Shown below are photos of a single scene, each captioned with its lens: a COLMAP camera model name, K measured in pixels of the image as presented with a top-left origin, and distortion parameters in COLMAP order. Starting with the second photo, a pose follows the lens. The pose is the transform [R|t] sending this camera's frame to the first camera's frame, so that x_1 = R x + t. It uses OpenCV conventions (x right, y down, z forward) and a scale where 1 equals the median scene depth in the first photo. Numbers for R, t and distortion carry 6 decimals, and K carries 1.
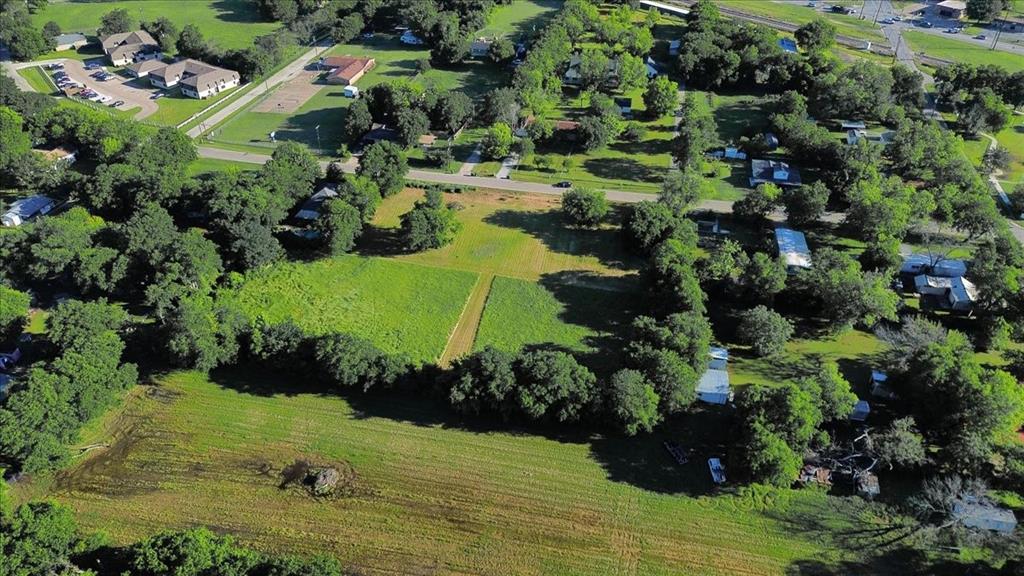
lens RADIAL K [[716.5, 0, 514.7], [0, 716.5, 282.0], [0, 0, 1]] dist [0.050298, -0.037935]
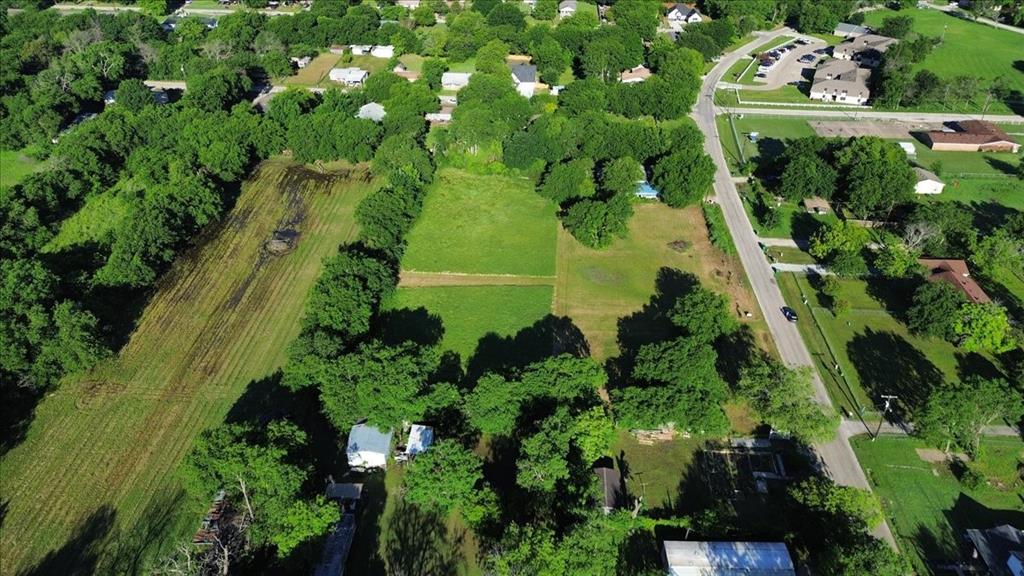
lens RADIAL K [[716.5, 0, 514.7], [0, 716.5, 282.0], [0, 0, 1]] dist [0.050298, -0.037935]
pose [[0.166484, 0.543690, -0.822608, 0.699768], [-0.578196, 0.729601, 0.365200, -0.311252], [0.798732, 0.414829, 0.435826, 0.558628]]
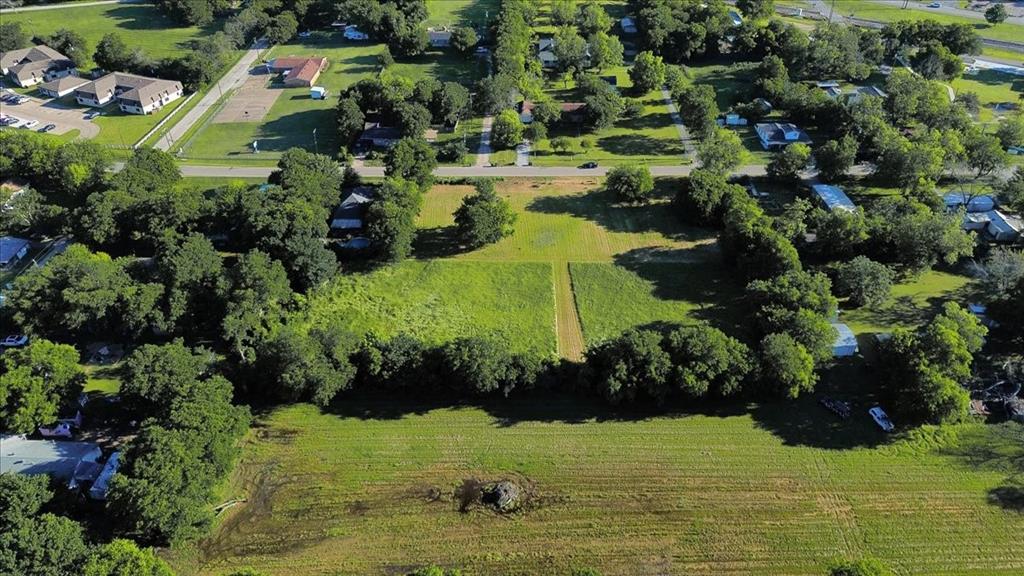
lens RADIAL K [[716.5, 0, 514.7], [0, 716.5, 282.0], [0, 0, 1]] dist [0.050298, -0.037935]
pose [[0.976860, -0.125876, 0.172916, -0.266108], [0.124933, 0.992030, 0.016370, -0.007605], [-0.173599, 0.005612, 0.984800, 0.060074]]
